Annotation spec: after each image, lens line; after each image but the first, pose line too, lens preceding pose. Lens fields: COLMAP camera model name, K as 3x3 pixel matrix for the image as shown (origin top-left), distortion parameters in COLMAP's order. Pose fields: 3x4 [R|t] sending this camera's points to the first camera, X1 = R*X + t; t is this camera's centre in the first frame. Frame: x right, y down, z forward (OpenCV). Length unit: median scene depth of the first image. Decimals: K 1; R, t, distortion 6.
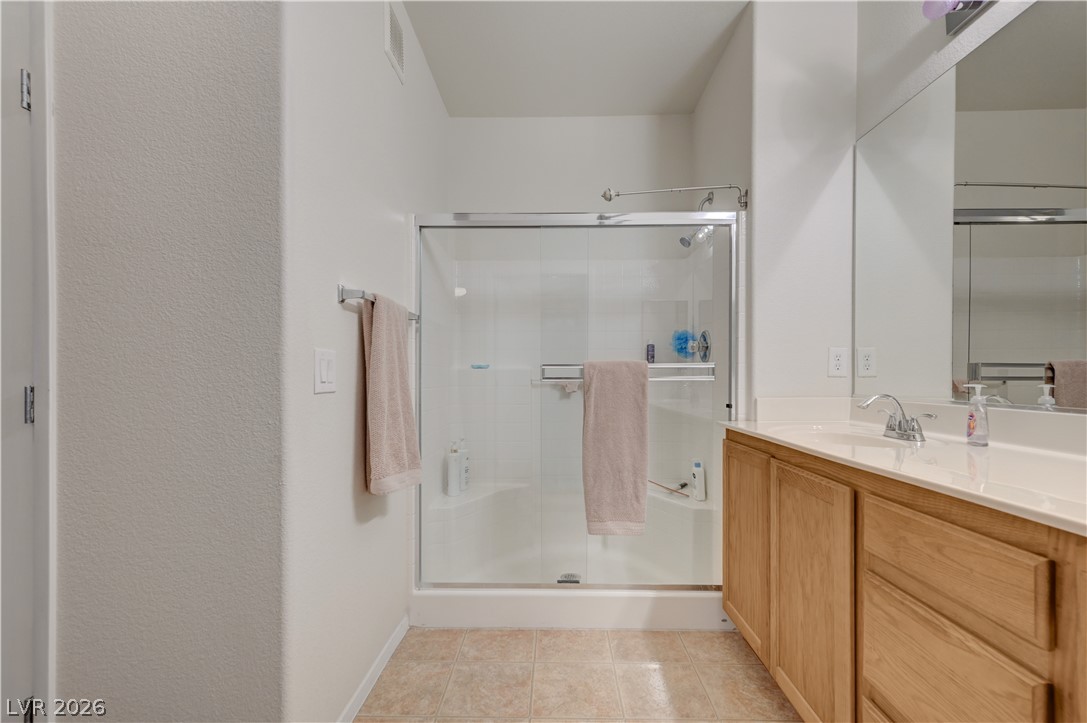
lens RADIAL K [[487.5, 0, 540.4], [0, 487.5, 378.3], [0, 0, 1]] dist [0.003452, 0.001635]
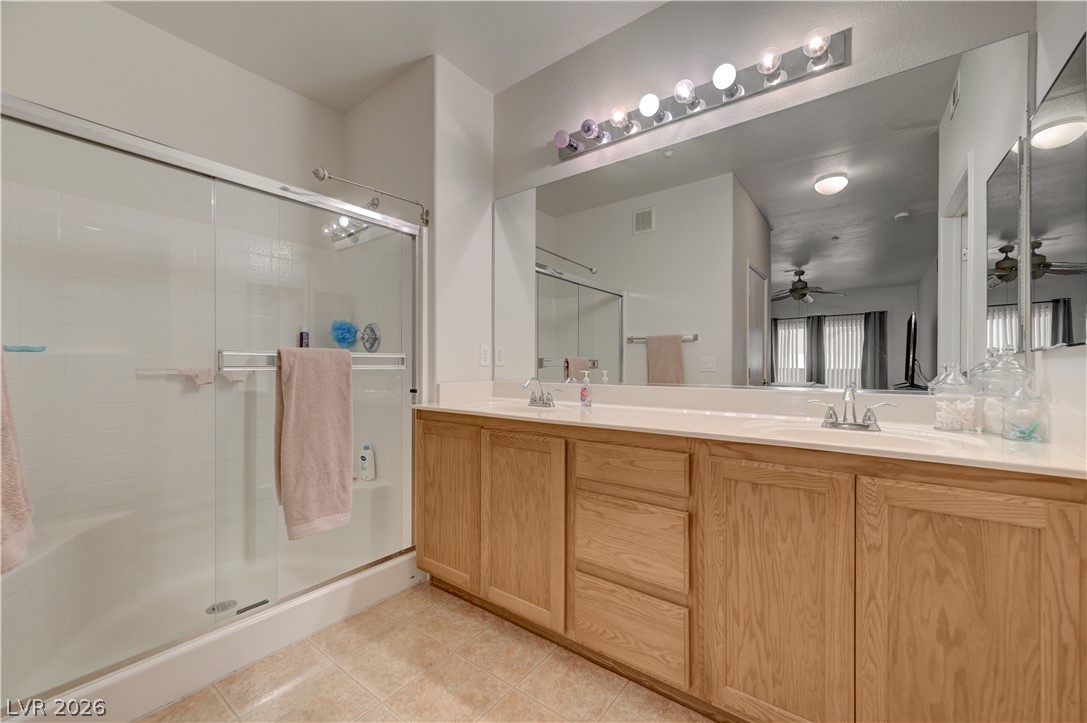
lens RADIAL K [[433.2, 0, 549.0], [0, 433.2, 364.8], [0, 0, 1]] dist [-0.001445, 0.000449]
pose [[0.565434, 0.005428, 0.824776, -0.299677], [-0.001166, 0.999983, -0.005781, 0.000030], [-0.824793, 0.002307, 0.565430, 0.160757]]
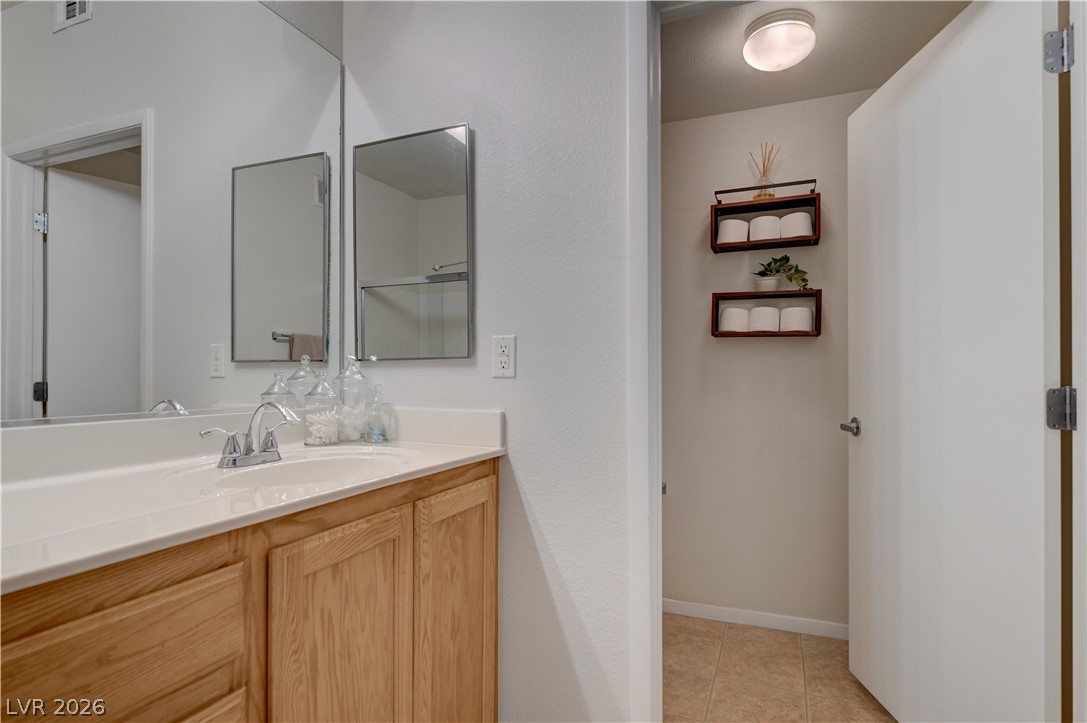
lens RADIAL K [[561.7, 0, 550.0], [0, 561.7, 368.0], [0, 0, 1]] dist [-0.023539, 0.002772]
pose [[-0.942116, 0.008374, 0.335184, 0.026041], [0.004882, 0.999925, -0.011261, -0.001797], [-0.335253, -0.008973, -0.942086, 0.663927]]
